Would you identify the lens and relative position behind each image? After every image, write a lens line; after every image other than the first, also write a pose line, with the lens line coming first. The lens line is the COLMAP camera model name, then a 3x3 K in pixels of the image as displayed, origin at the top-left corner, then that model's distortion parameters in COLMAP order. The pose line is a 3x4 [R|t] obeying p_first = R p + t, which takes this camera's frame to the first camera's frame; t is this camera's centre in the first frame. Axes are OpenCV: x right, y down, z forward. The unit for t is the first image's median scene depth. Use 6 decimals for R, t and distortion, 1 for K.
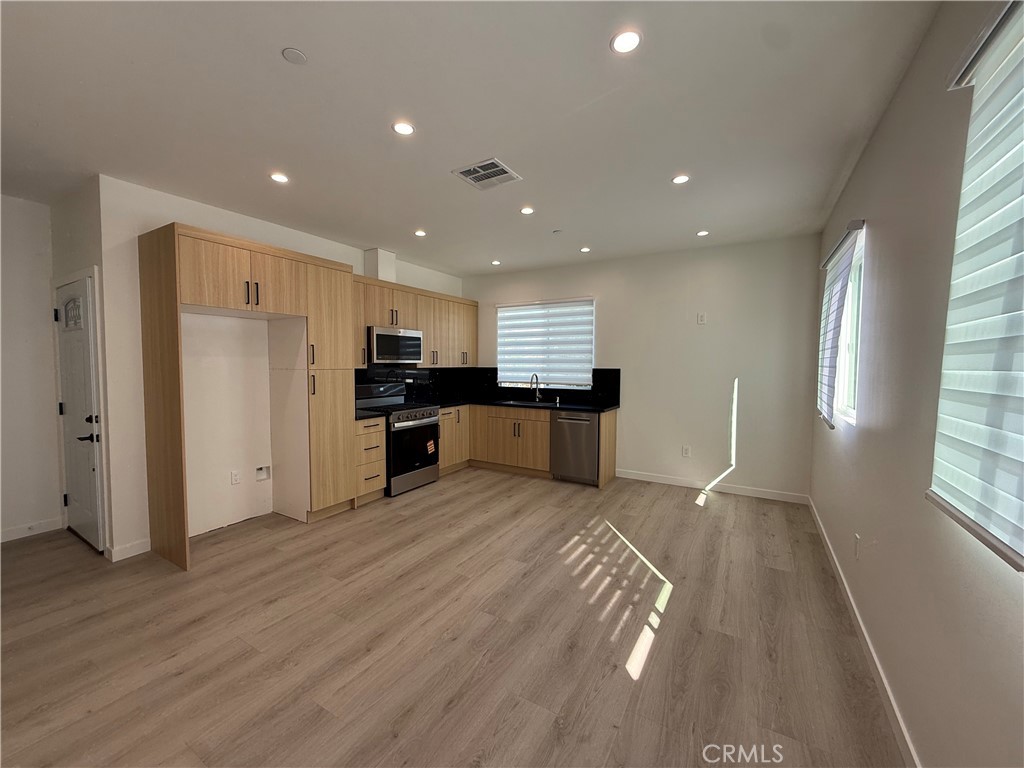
lens RADIAL K [[410.1, 0, 512.0], [0, 410.1, 384.0], [0, 0, 1]] dist [-0.000430, 0.000026]
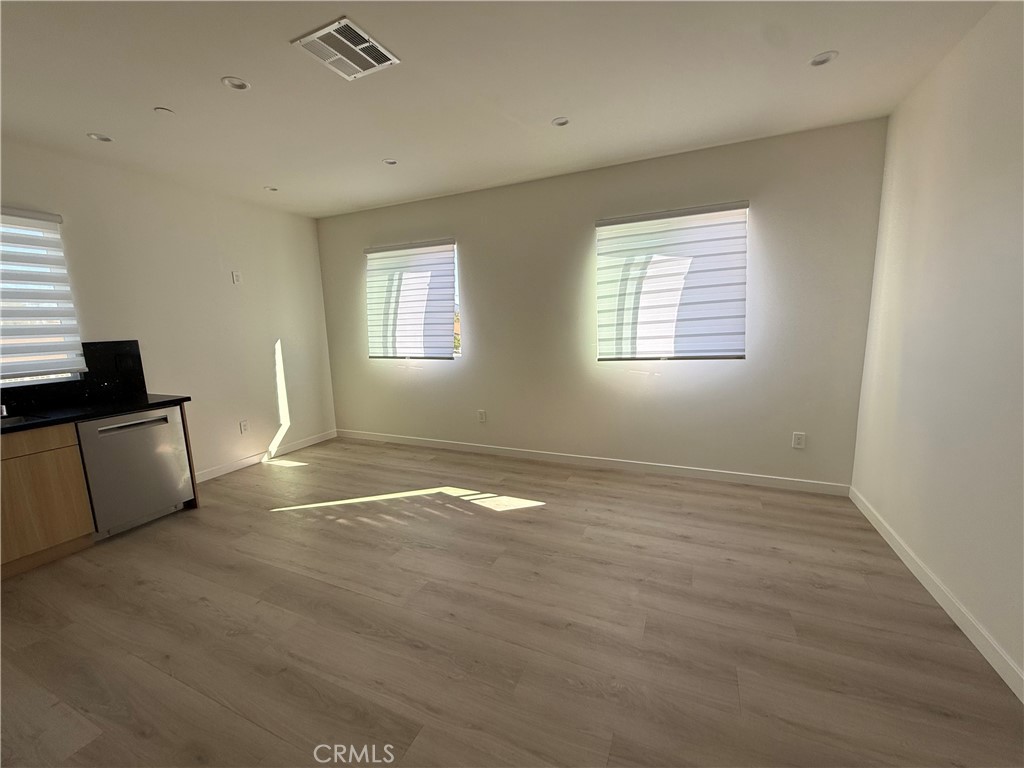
lens RADIAL K [[410.1, 0, 512.0], [0, 410.1, 384.0], [0, 0, 1]] dist [-0.000430, 0.000026]
pose [[-0.106701, -0.158037, 0.981651, -0.481557], [0.084130, 0.982312, 0.167288, -0.027483], [-0.990725, 0.100437, -0.091518, 0.475989]]
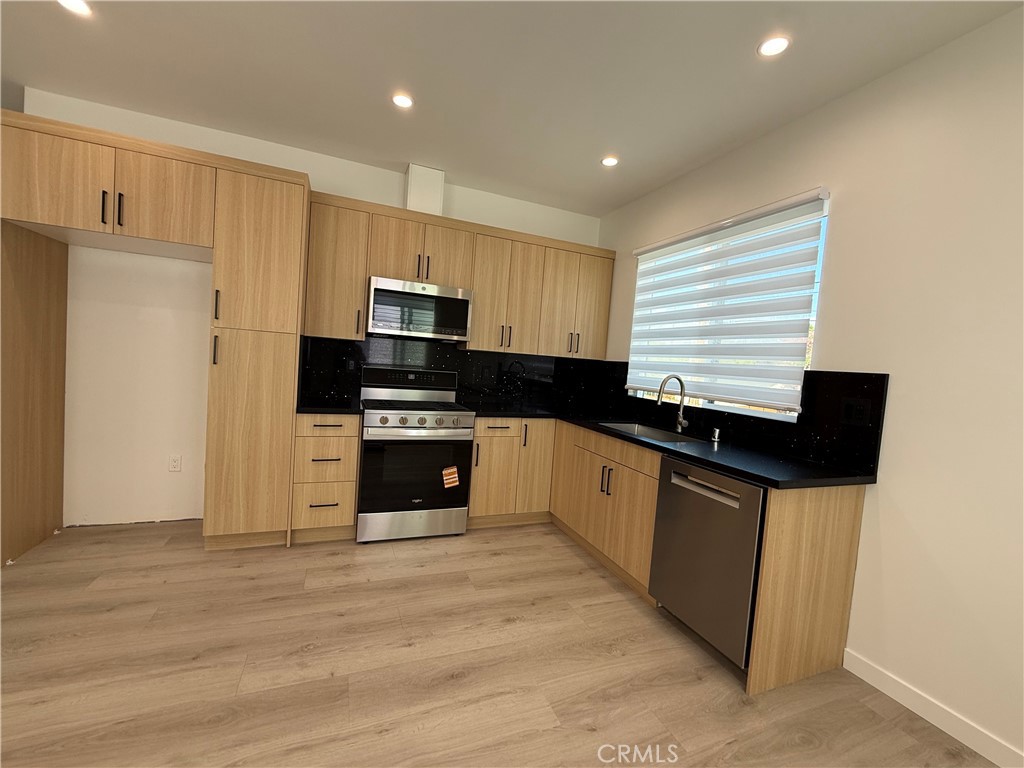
lens RADIAL K [[428.9, 0, 512.0], [0, 428.9, 384.0], [0, 0, 1]] dist [-0.001296, 0.000074]
pose [[0.792773, 0.087389, -0.603220, 0.236441], [-0.102531, 0.994686, 0.009352, 0.001183], [0.600831, 0.054434, 0.797520, 0.526520]]
